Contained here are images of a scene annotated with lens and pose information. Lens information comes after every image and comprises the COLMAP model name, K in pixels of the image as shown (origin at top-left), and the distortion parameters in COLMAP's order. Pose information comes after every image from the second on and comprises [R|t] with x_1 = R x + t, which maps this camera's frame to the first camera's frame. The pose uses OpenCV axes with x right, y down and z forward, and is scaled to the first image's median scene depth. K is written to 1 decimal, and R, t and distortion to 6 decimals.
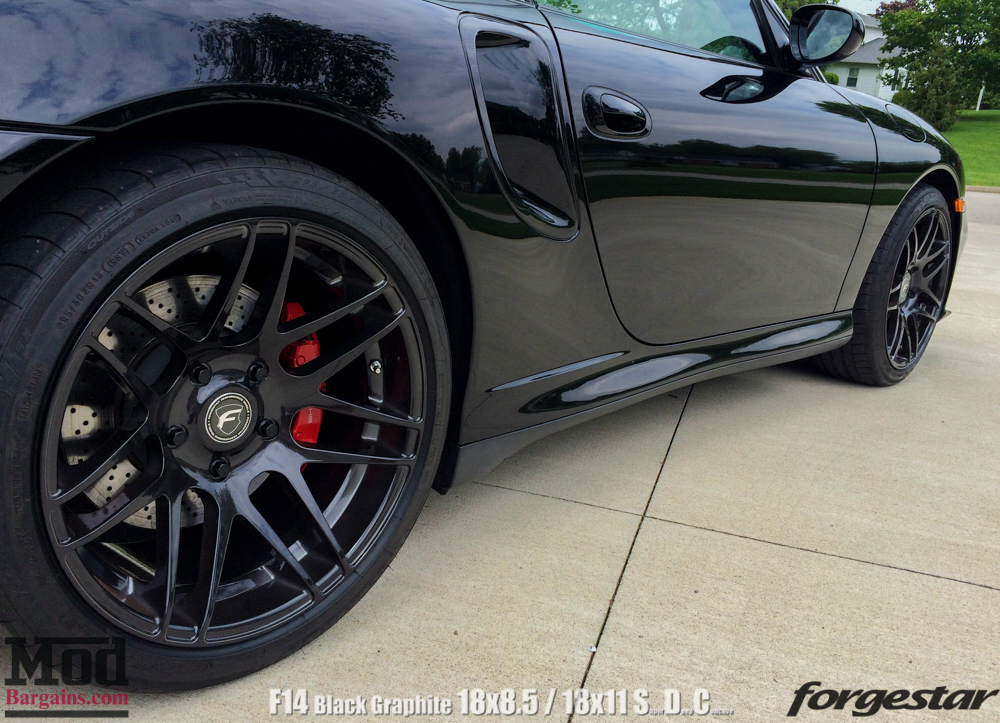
lens RADIAL K [[1038.7, 0, 500.3], [0, 1038.7, 332.4], [0, 0, 1]] dist [0.018577, 0.009739]
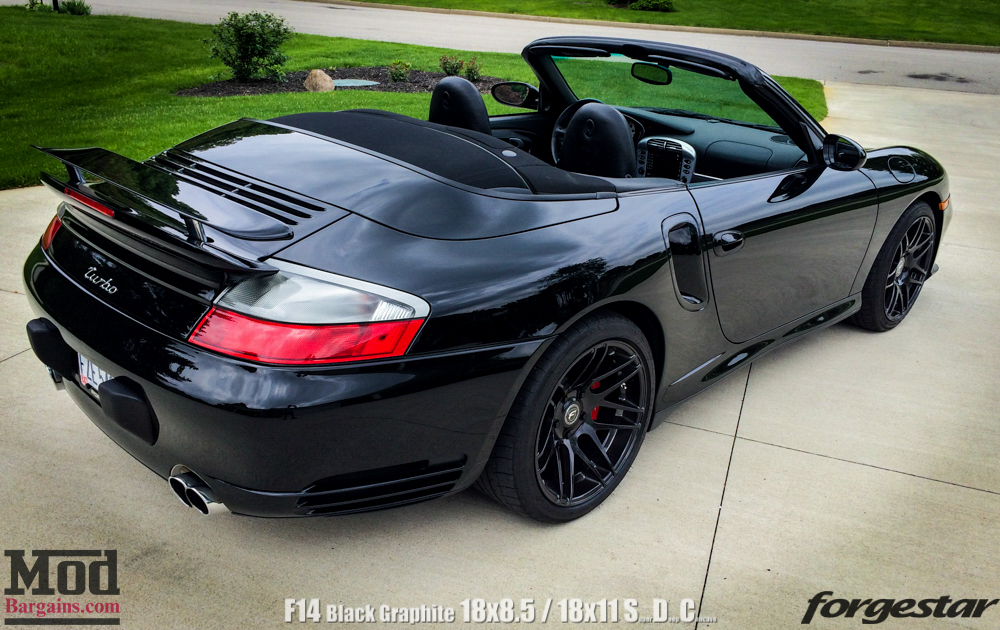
lens RADIAL K [[968.8, 0, 500.0], [0, 968.8, 315.0], [0, 0, 1]] dist [0.054806, -0.064612]
pose [[0.998097, -0.006724, -0.061295, -0.130968], [0.014640, 0.991454, 0.129636, -0.201097], [0.059899, -0.130286, 0.989665, -0.549096]]
